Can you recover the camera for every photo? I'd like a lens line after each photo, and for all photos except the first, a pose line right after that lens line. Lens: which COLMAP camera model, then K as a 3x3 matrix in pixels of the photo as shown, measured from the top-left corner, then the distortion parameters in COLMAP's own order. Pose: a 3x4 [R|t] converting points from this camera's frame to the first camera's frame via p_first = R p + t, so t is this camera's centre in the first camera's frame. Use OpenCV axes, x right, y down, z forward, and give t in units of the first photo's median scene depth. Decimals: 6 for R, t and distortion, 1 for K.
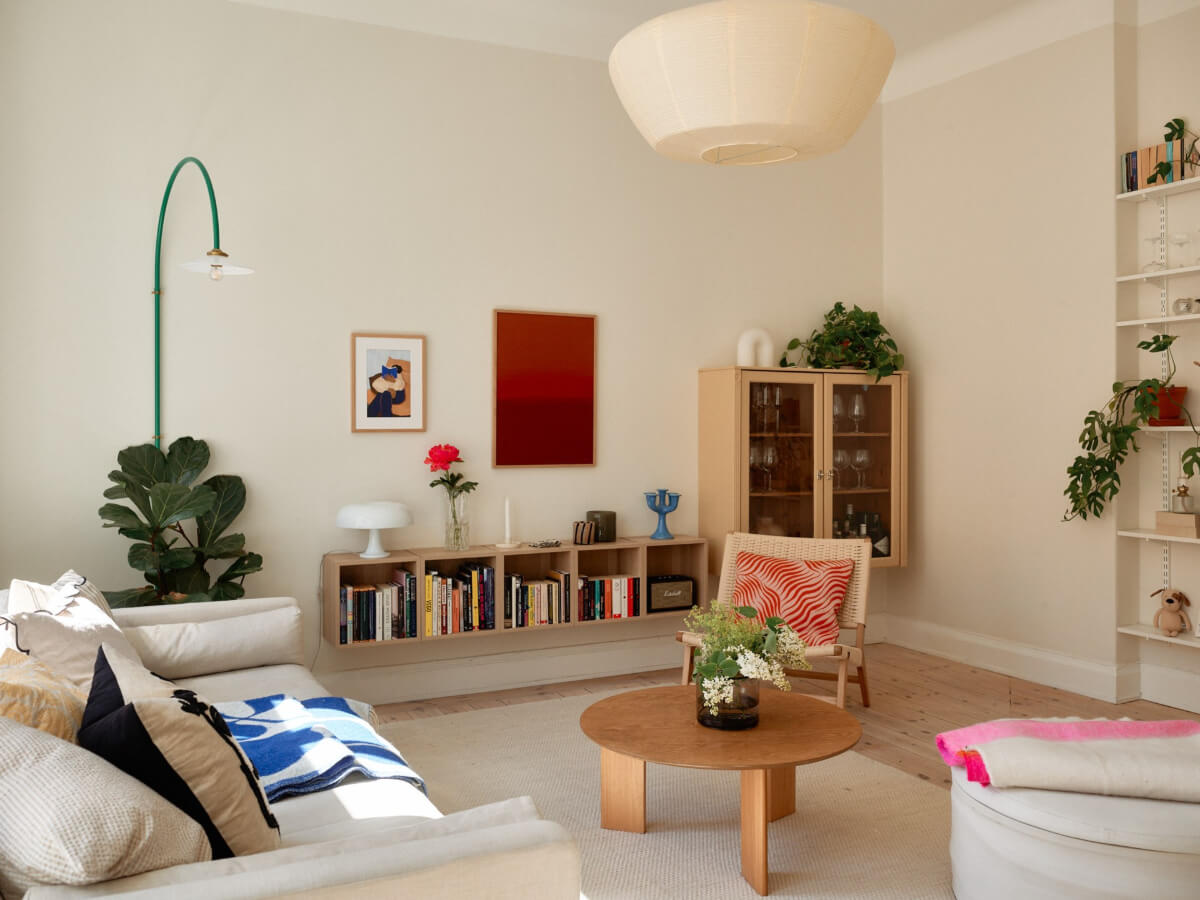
lens RADIAL K [[1048.3, 0, 599.8], [0, 1048.3, 417.9], [0, 0, 1]] dist [0.011887, -0.021818]
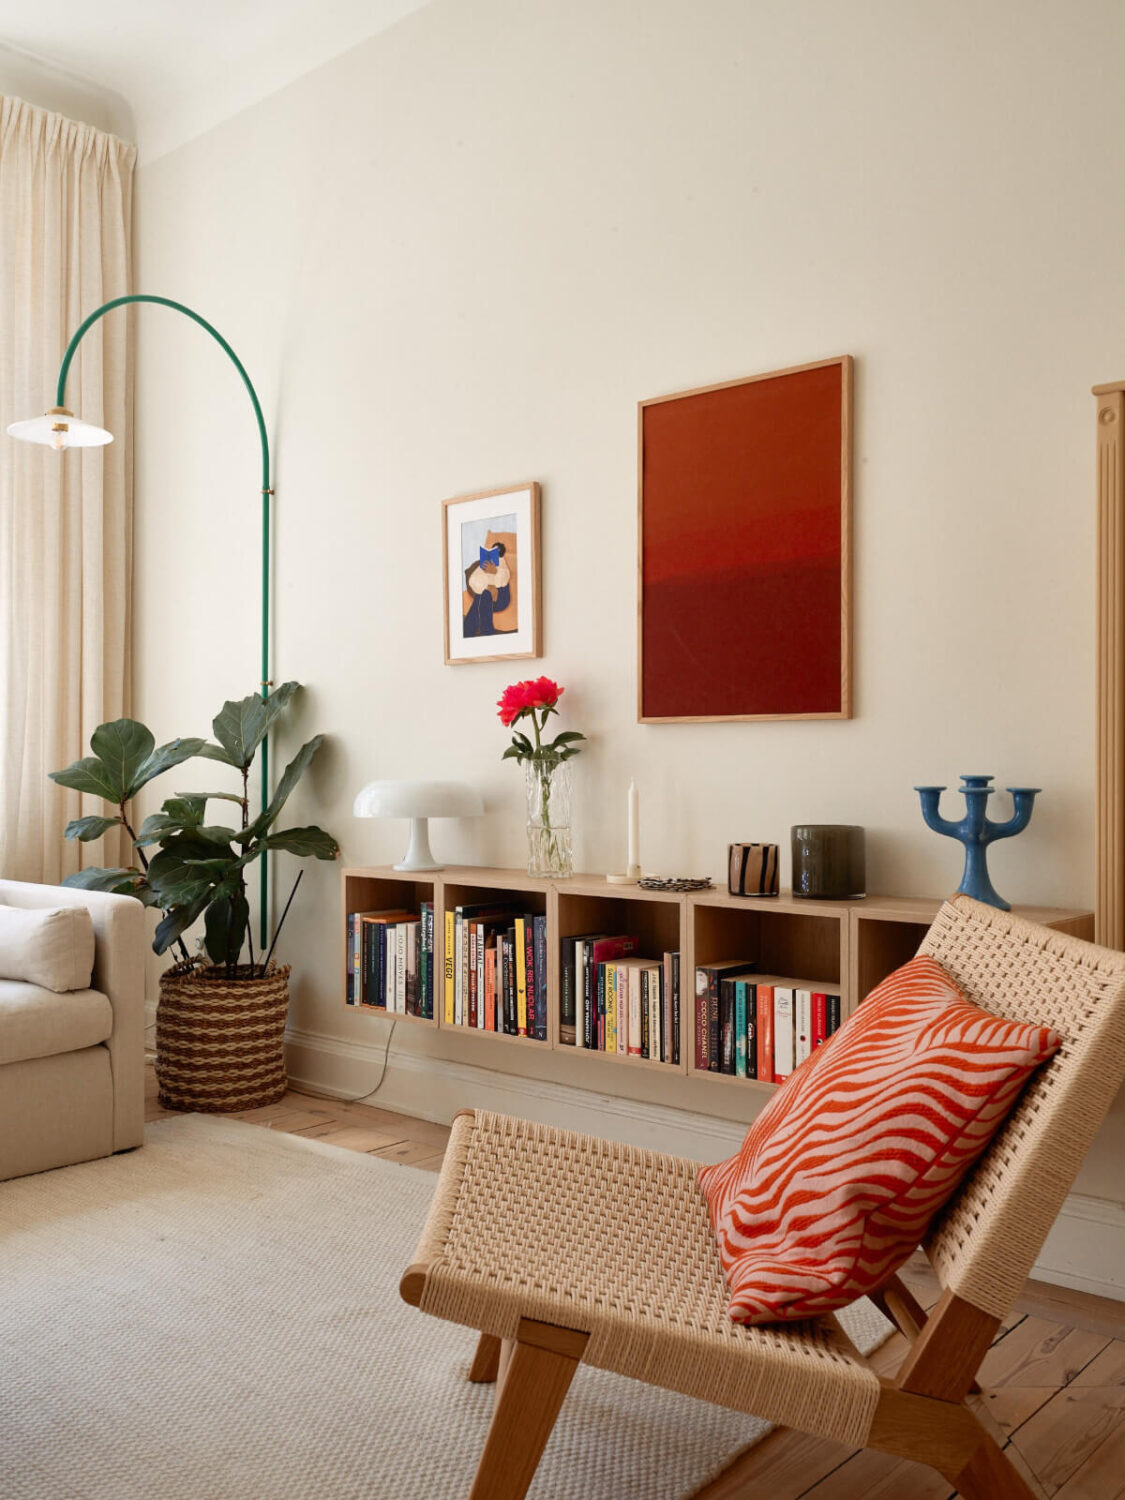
lens RADIAL K [[1310.4, 0, 550.4], [0, 1310.4, 748.2], [0, 0, 1]] dist [0.011887, -0.021818]
pose [[0.369289, -0.015011, -0.929194, 0.477080], [0.002159, 0.999881, -0.015295, 0.072104], [0.929312, 0.003642, 0.369277, 0.766066]]
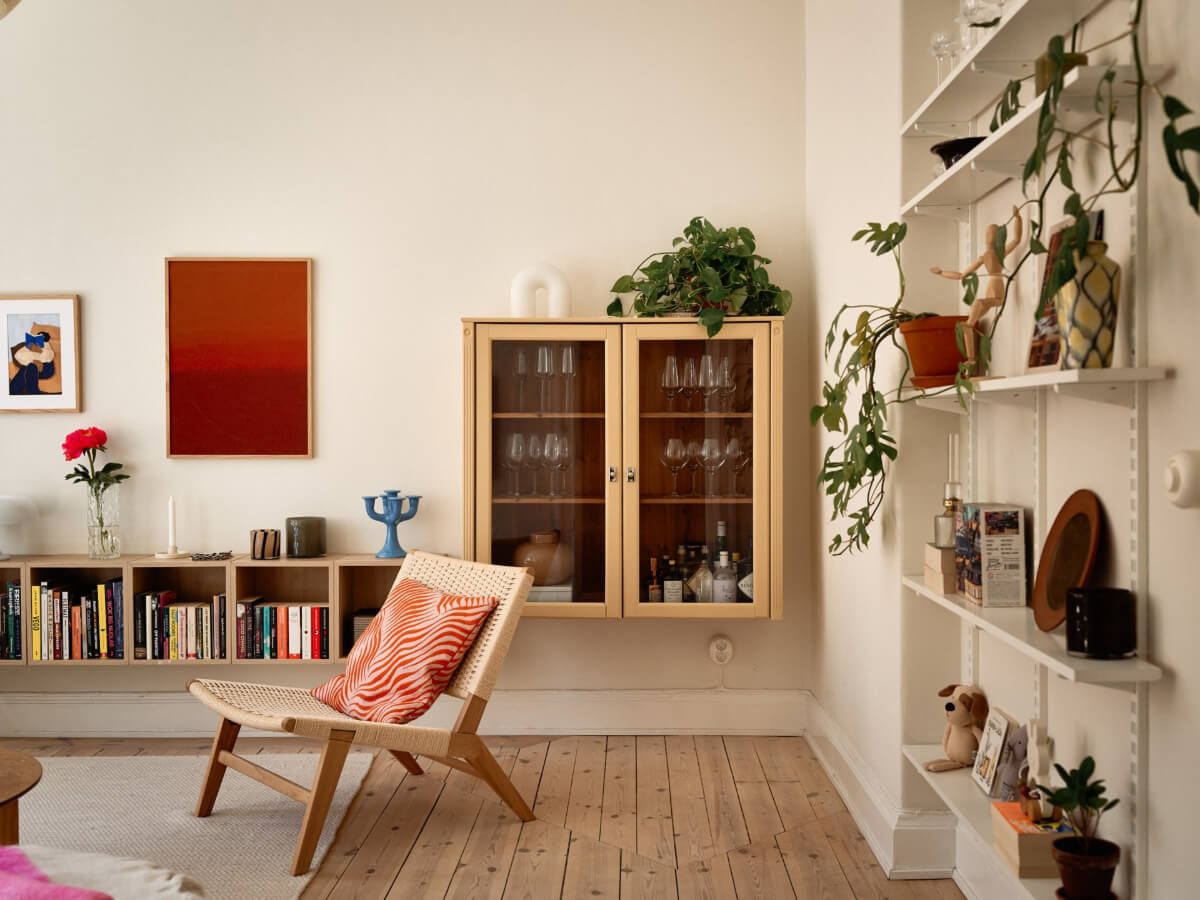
lens RADIAL K [[1251.5, 0, 596.8], [0, 1251.5, 447.7], [0, 0, 1]] dist [0.033384, 0.000000]
pose [[0.884869, 0.004077, -0.465821, 0.658738], [0.005726, 0.999791, 0.019627, 0.024080], [0.465804, -0.020035, 0.884661, 0.322509]]
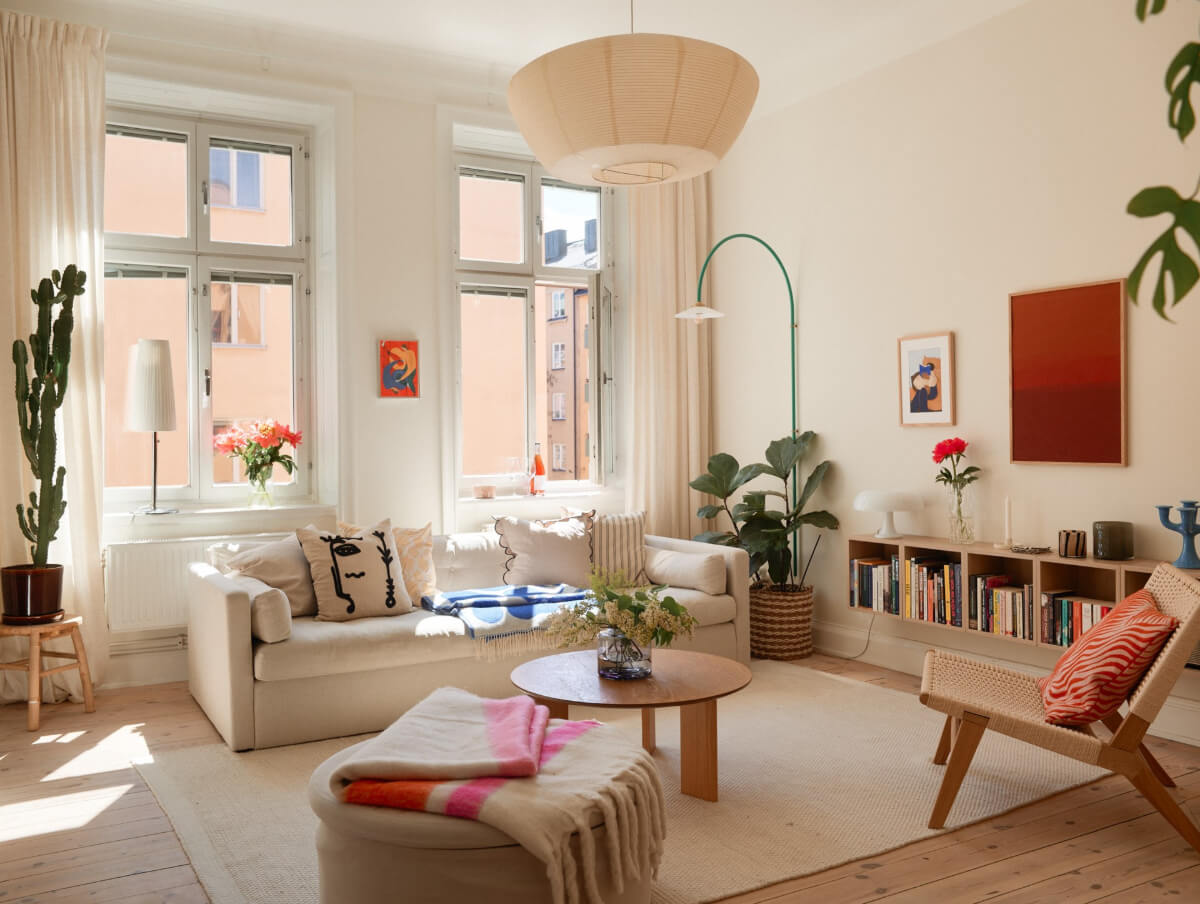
lens RADIAL K [[1040.7, 0, 609.1], [0, 1040.7, 447.6], [0, 0, 1]] dist [-0.030220, 0.031537]
pose [[0.069179, 0.011853, -0.997534, 0.833956], [0.016785, 0.999774, 0.013044, 0.016049], [0.997463, -0.017646, 0.068964, 0.603862]]
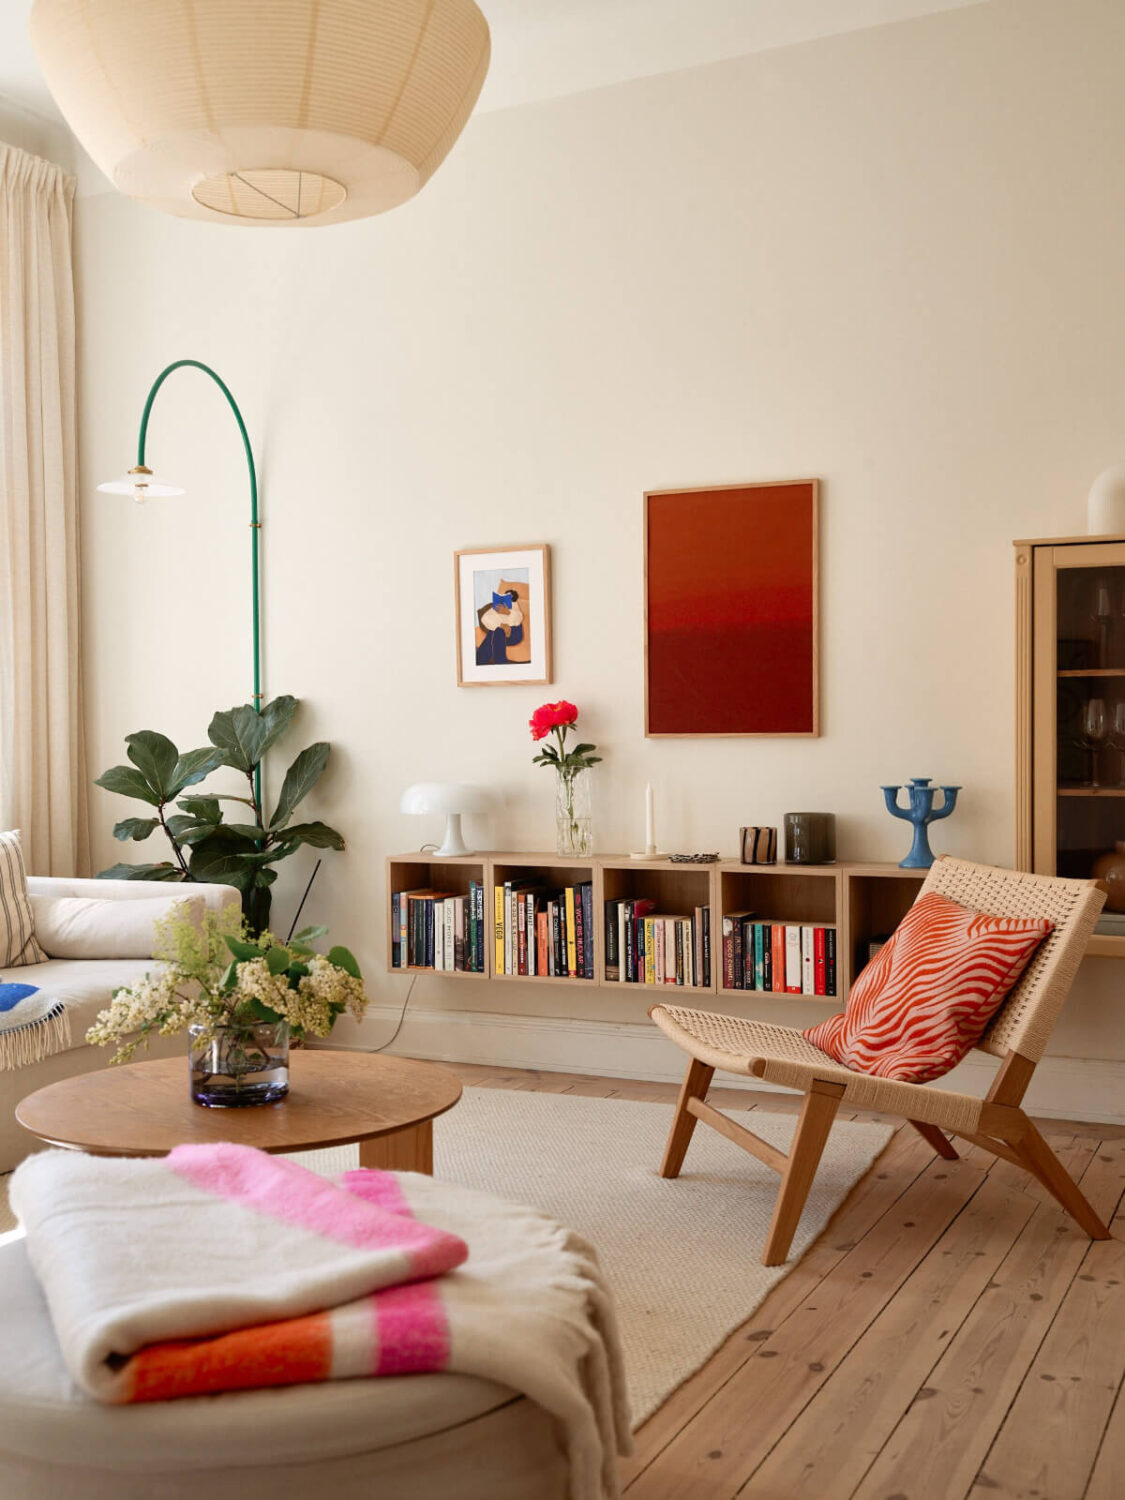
lens RADIAL K [[1564.3, 0, 556.0], [0, 1564.3, 749.7], [0, 0, 1]] dist [0.033384, 0.000000]
pose [[0.609177, 0.000504, -0.793034, 0.660679], [0.012576, 0.999868, 0.010296, 0.046593], [0.792934, -0.016246, 0.609090, 0.382507]]
